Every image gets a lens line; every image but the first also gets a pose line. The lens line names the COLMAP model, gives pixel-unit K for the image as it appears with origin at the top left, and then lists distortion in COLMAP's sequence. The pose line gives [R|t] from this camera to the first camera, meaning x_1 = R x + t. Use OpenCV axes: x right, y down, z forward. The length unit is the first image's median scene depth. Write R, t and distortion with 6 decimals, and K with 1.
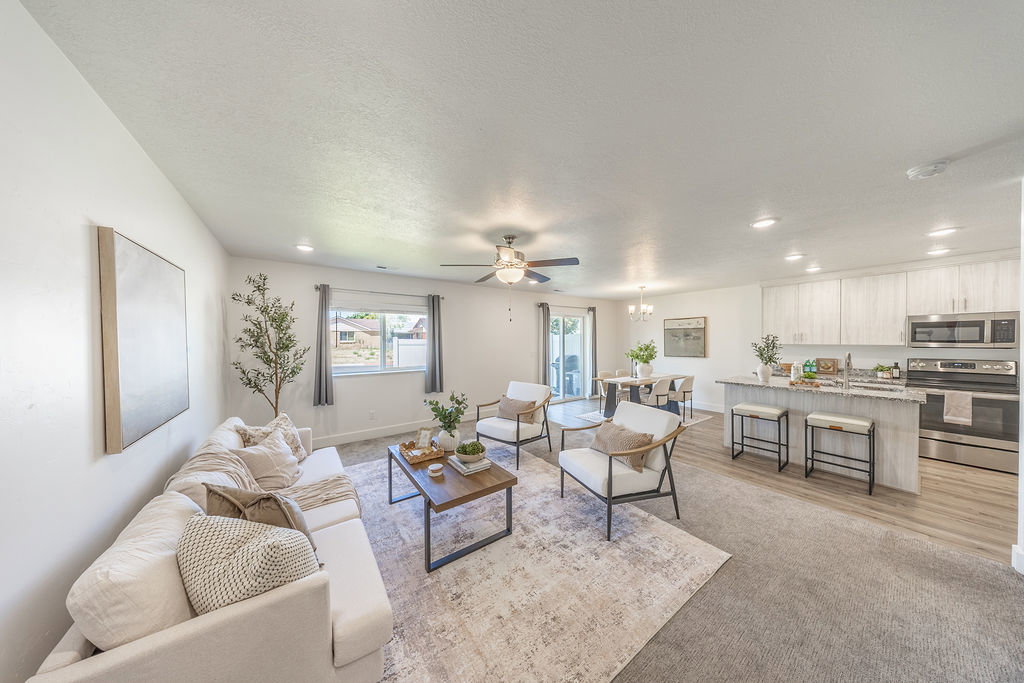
lens RADIAL K [[297.9, 0, 508.9], [0, 297.9, 341.6], [0, 0, 1]] dist [-0.001589, 0.000880]
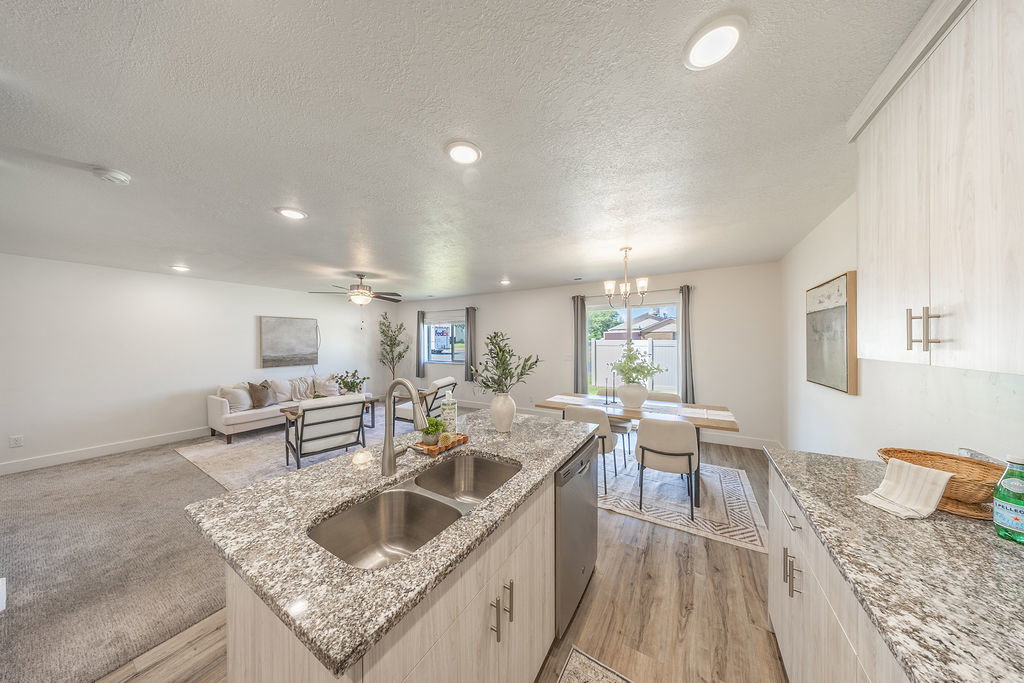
lens RADIAL K [[297.9, 0, 510.6], [0, 297.9, 343.2], [0, 0, 1]] dist [-0.001589, 0.000880]
pose [[0.397633, 0.008110, -0.917509, 1.501019], [-0.001725, 0.999966, 0.008091, -0.012644], [0.917543, -0.001634, 0.397633, 0.961934]]
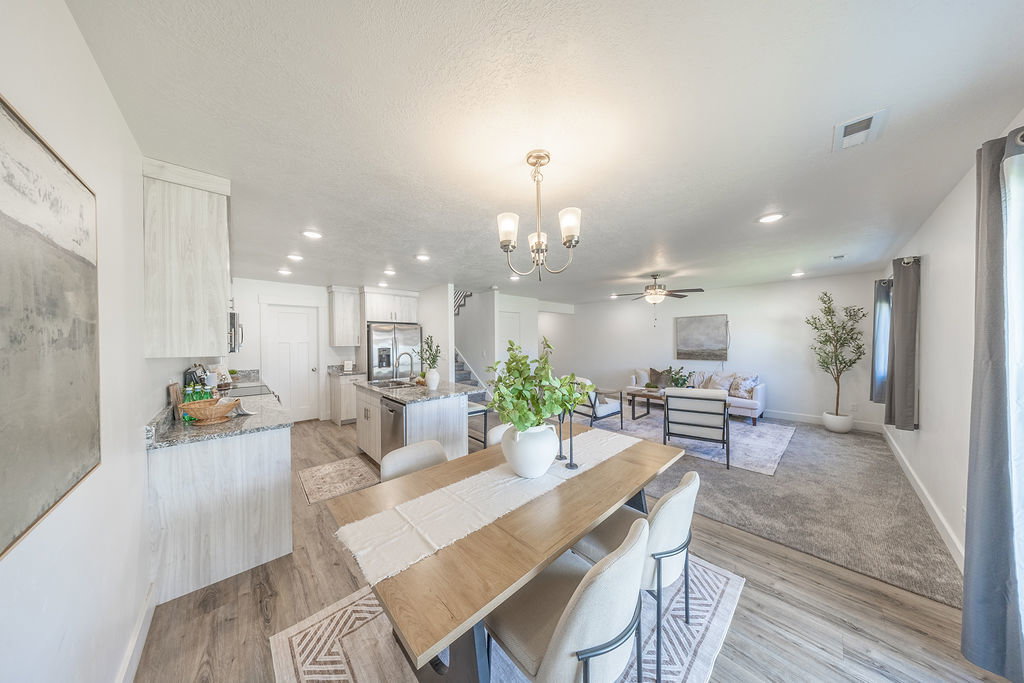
lens RADIAL K [[297.9, 0, 515.6], [0, 297.9, 343.7], [0, 0, 1]] dist [-0.001589, 0.000880]
pose [[-0.989715, 0.012237, -0.142528, 0.865460], [0.009758, 0.999789, 0.018076, -0.014068], [0.142719, 0.016499, -0.989626, 2.177484]]
